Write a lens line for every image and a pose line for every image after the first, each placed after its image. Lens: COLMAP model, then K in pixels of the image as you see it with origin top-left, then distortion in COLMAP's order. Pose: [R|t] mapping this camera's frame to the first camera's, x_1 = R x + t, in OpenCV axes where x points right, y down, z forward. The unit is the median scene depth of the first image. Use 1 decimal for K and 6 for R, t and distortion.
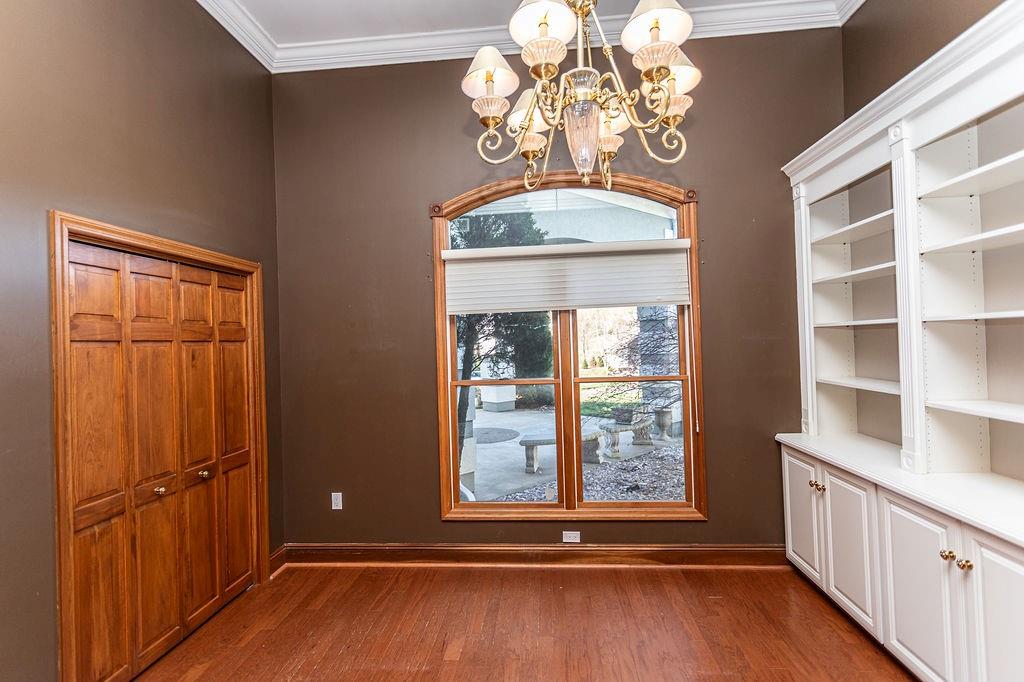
lens RADIAL K [[496.2, 0, 506.4], [0, 496.2, 336.9], [0, 0, 1]] dist [0.000933, 0.000386]
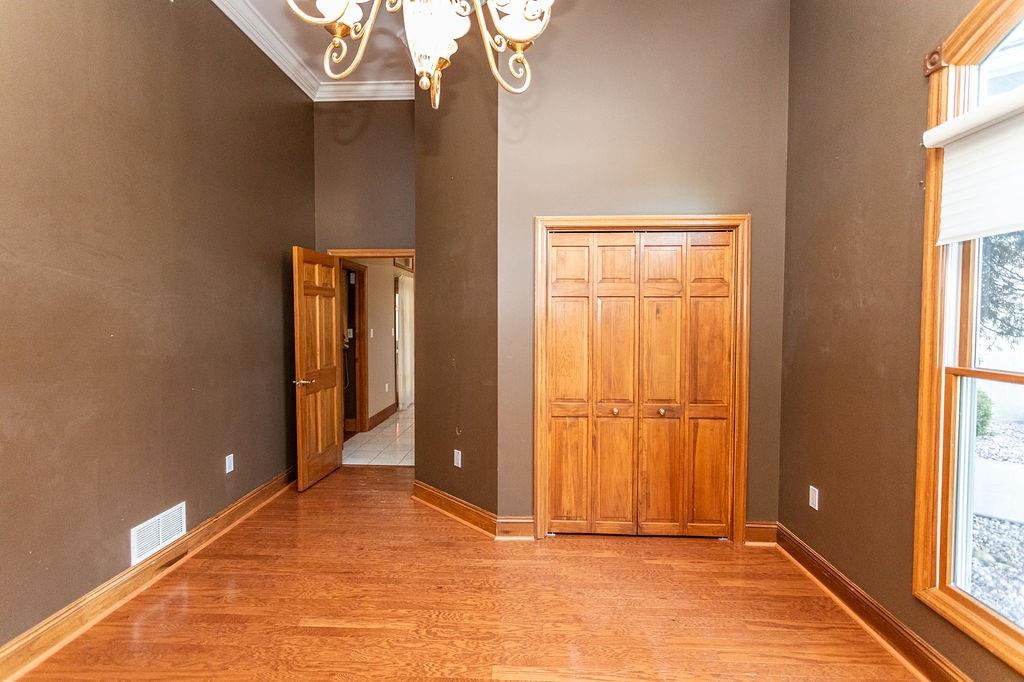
lens RADIAL K [[496.2, 0, 506.4], [0, 496.2, 336.9], [0, 0, 1]] dist [0.000933, 0.000386]
pose [[0.026818, 0.069674, -0.997209, 0.577895], [0.005931, 0.997539, 0.069857, 0.020201], [0.999623, -0.007788, 0.026339, 0.666644]]
